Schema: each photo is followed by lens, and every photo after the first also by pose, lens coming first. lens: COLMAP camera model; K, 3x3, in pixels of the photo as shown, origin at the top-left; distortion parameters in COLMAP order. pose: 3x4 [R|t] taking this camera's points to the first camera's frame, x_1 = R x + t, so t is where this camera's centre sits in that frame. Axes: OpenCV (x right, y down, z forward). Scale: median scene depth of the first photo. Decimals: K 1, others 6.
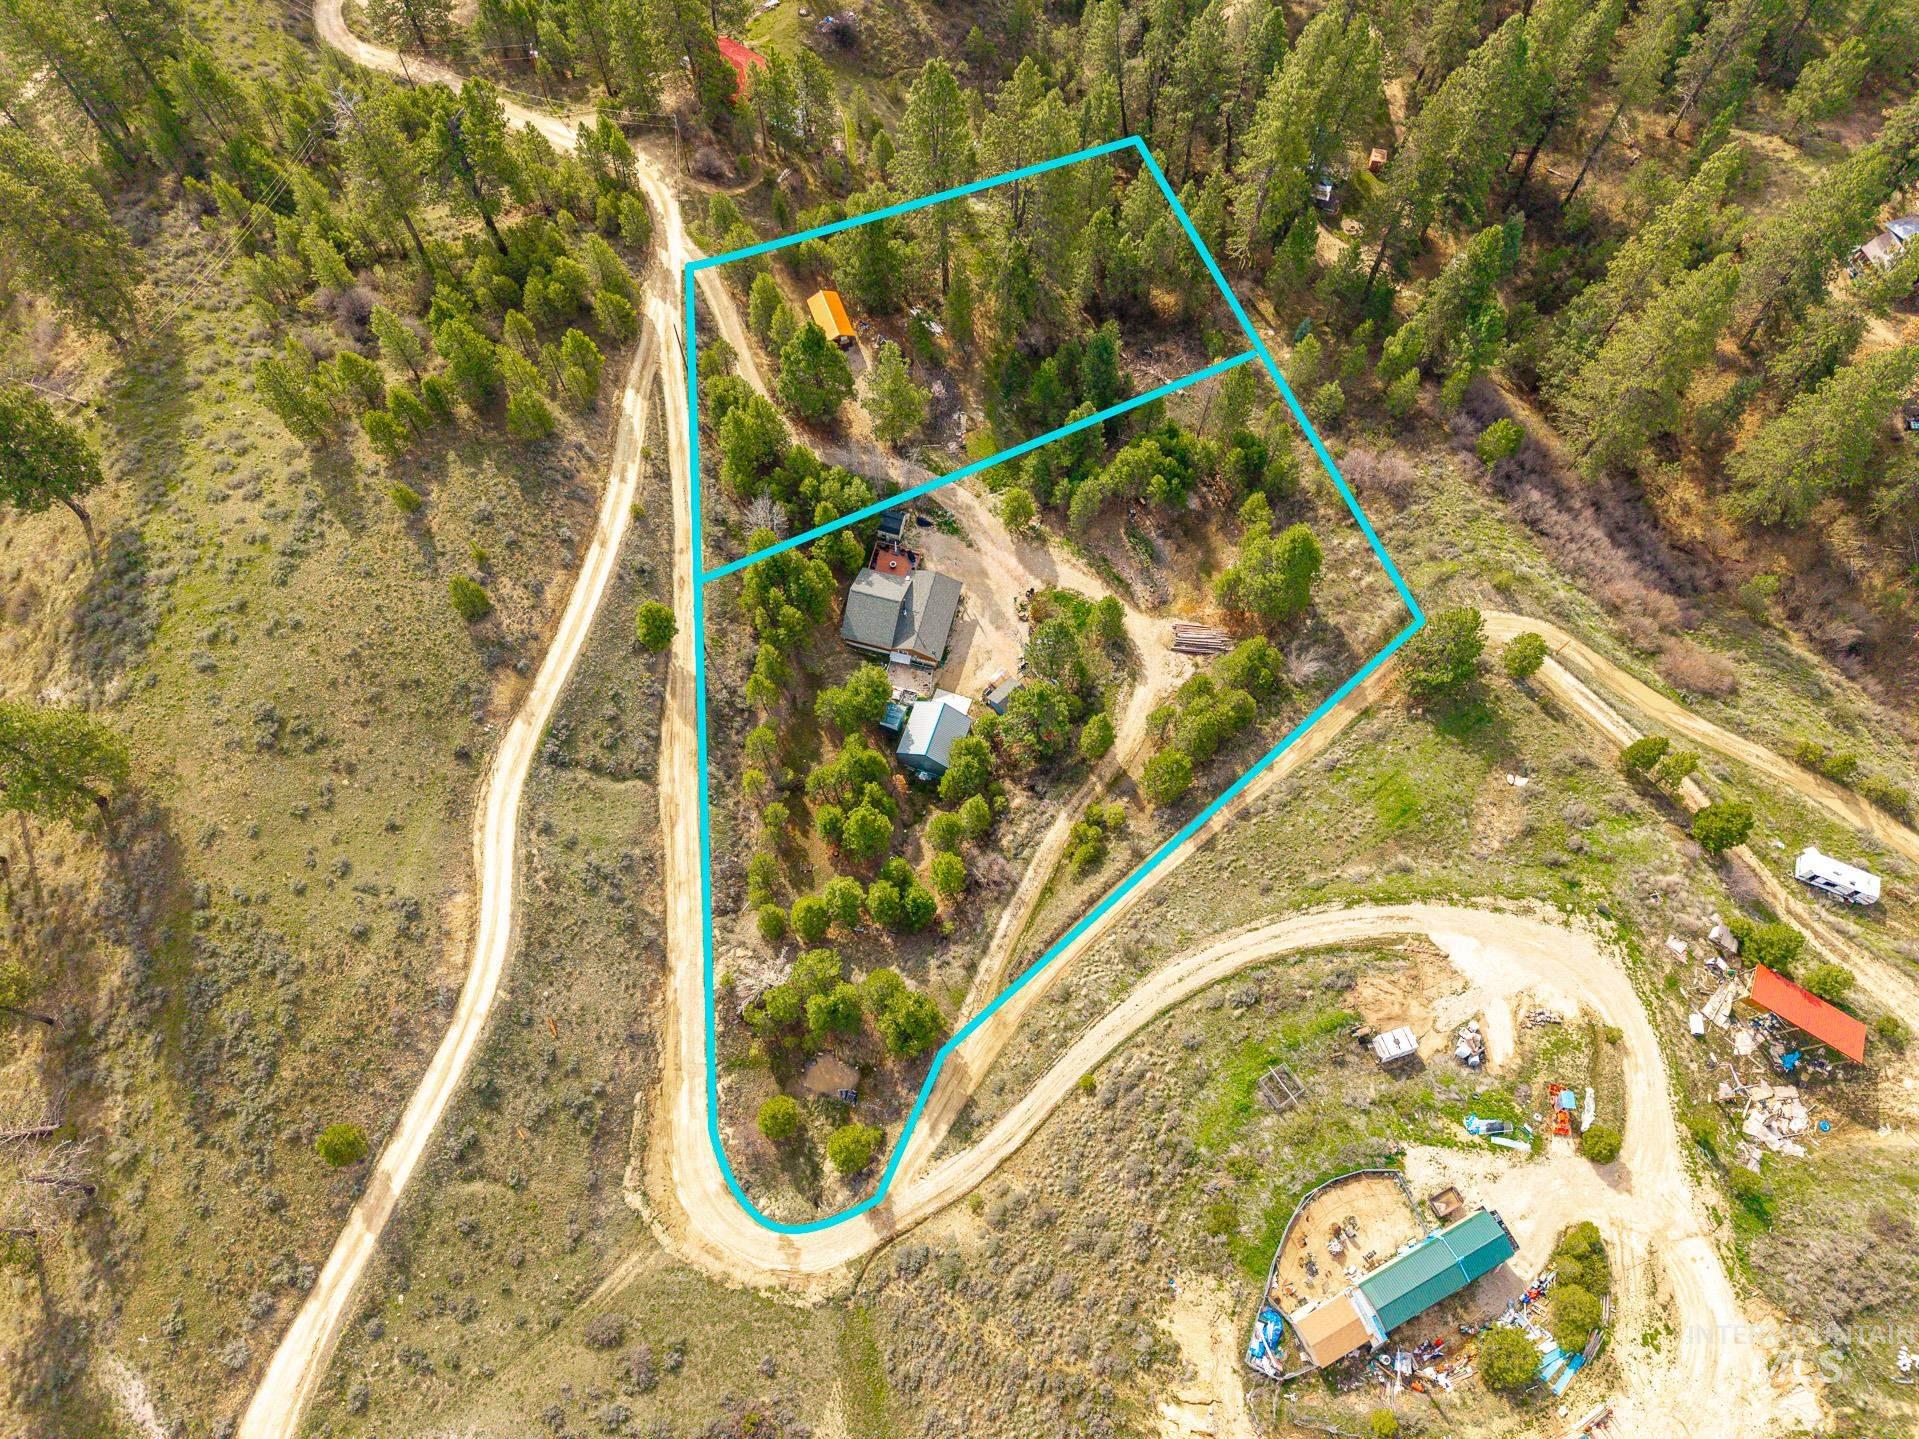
lens RADIAL K [[1289.8, 0, 959.5], [0, 1289.8, 719.5], [0, 0, 1]] dist [0.030780, -0.045501]
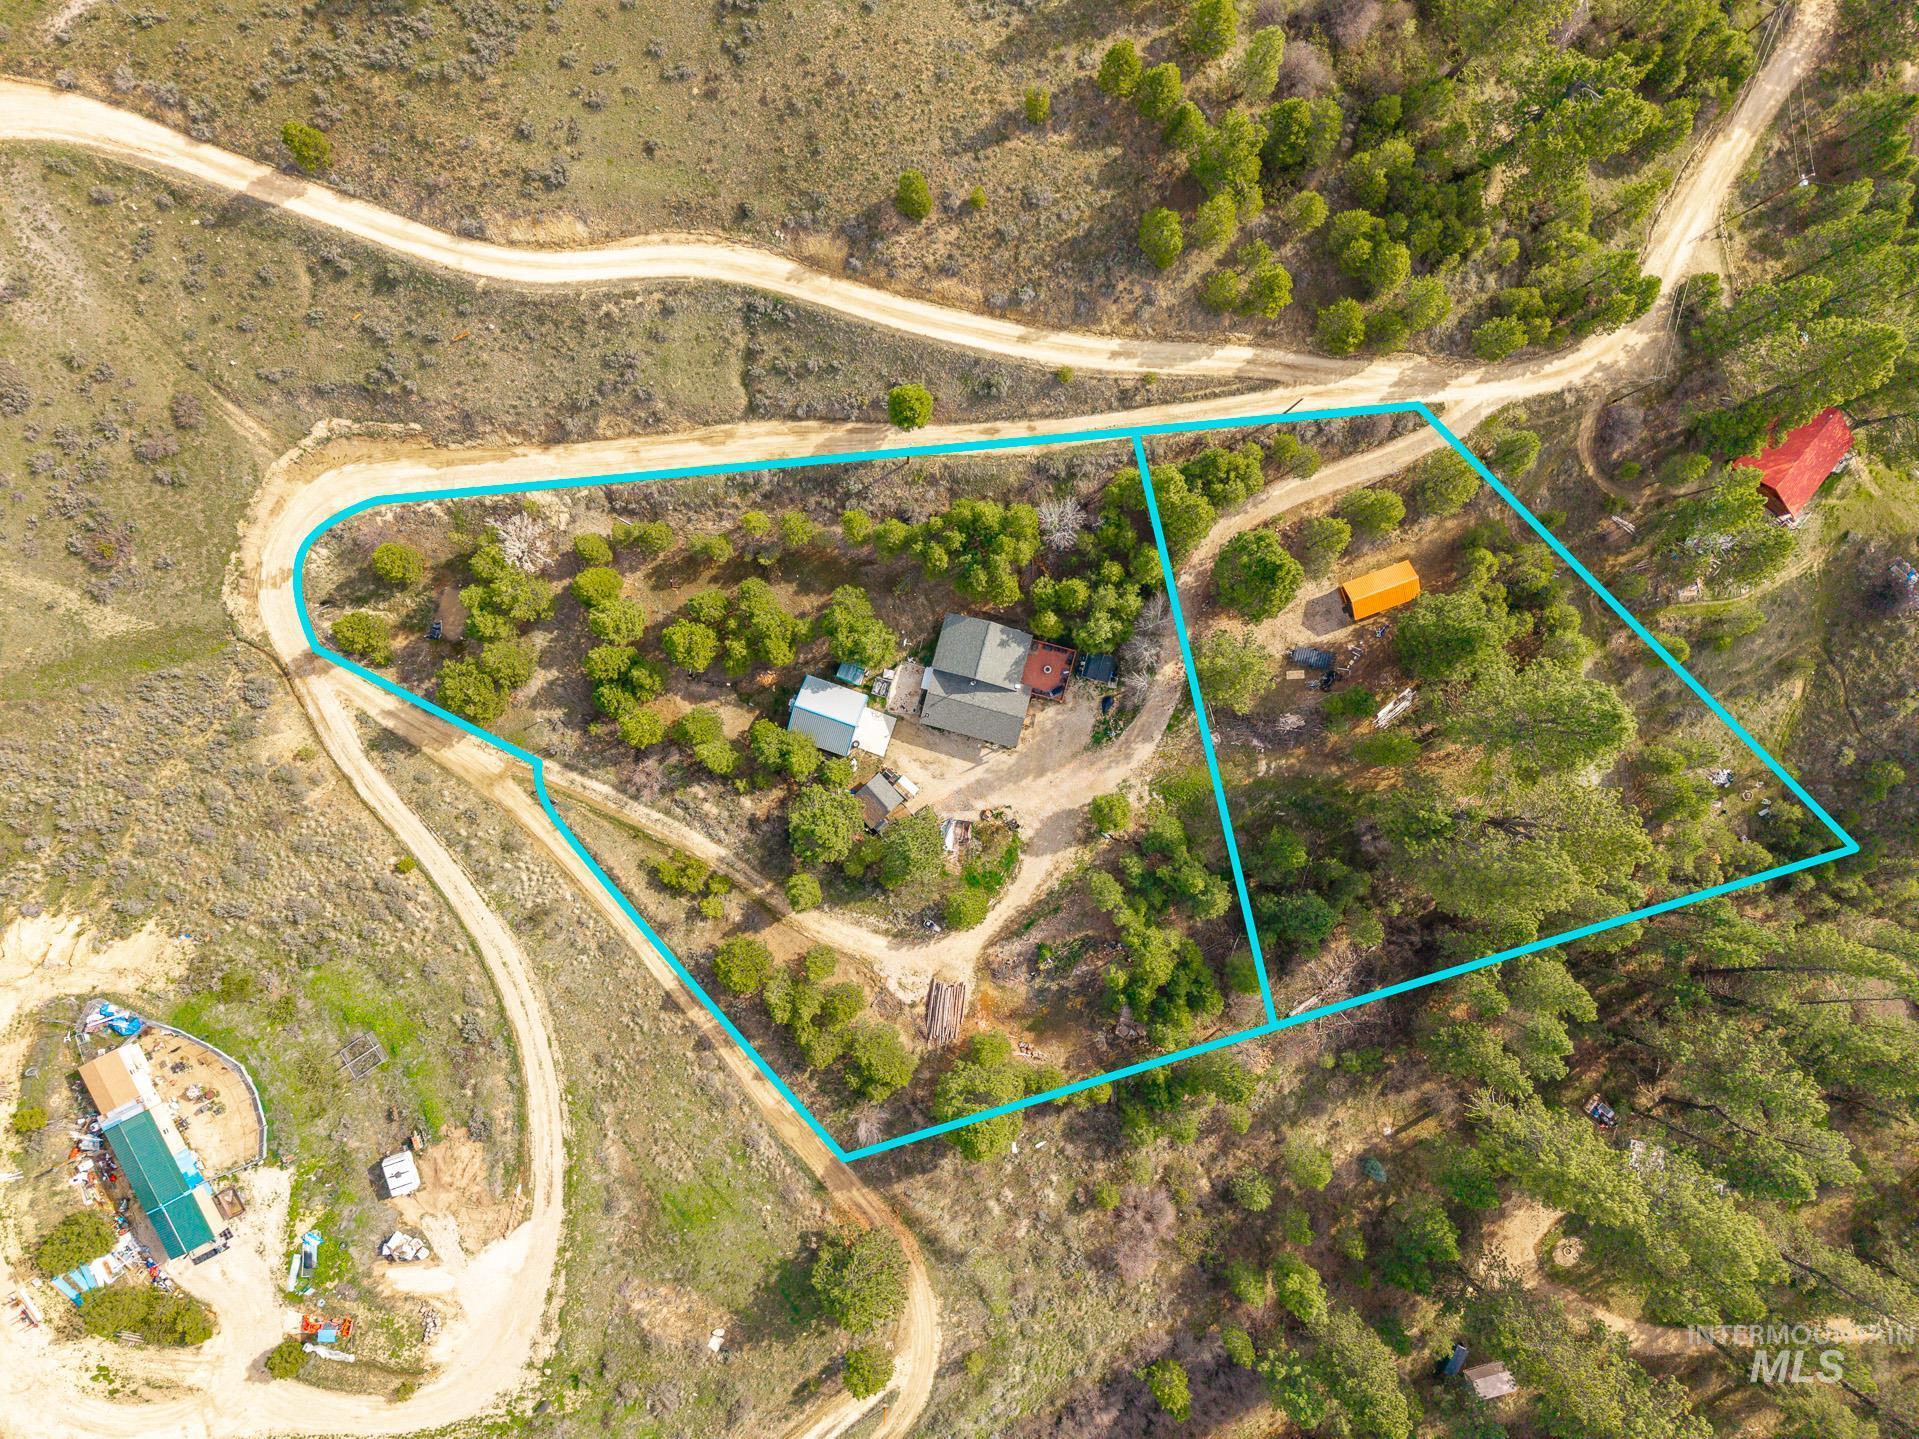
lens RADIAL K [[1299.9, 0, 956.1], [0, 1299.9, 723.2], [0, 0, 1]] dist [0.020934, -0.023215]
pose [[-0.010559, 0.999908, -0.008569, -0.008401], [-0.933126, -0.006774, 0.359486, -0.475178], [0.359394, 0.011791, 0.933111, 0.188742]]
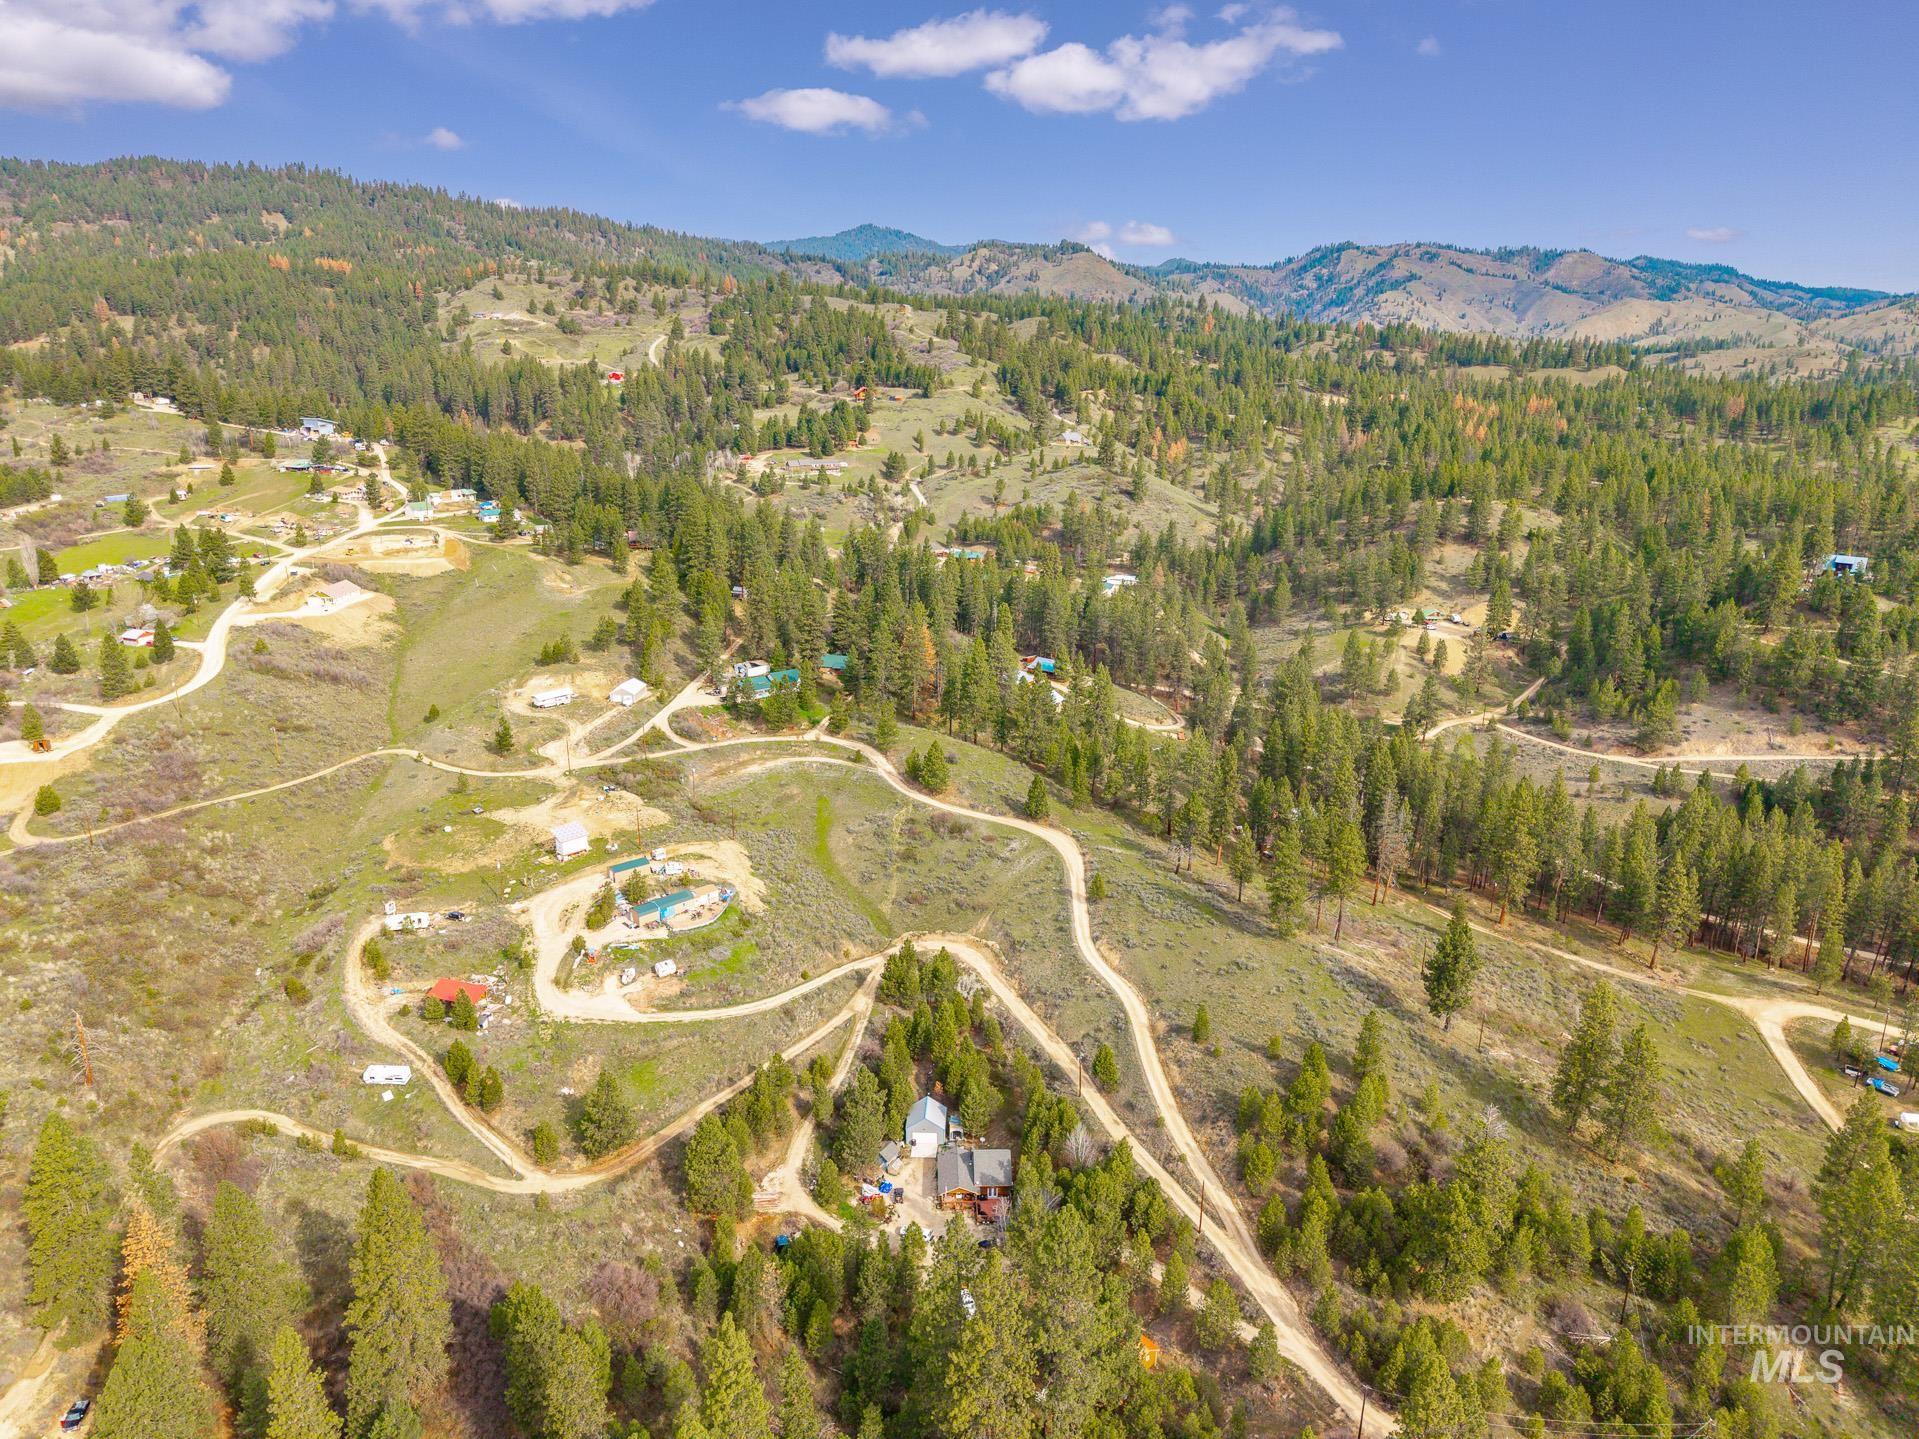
lens RADIAL K [[1299.9, 0, 956.1], [0, 1299.9, 723.2], [0, 0, 1]] dist [0.020934, -0.023215]
pose [[-0.960507, 0.062432, -0.271163, 0.400081], [-0.263692, 0.106931, 0.958662, -1.815791], [0.088847, 0.992304, -0.086246, 0.766211]]
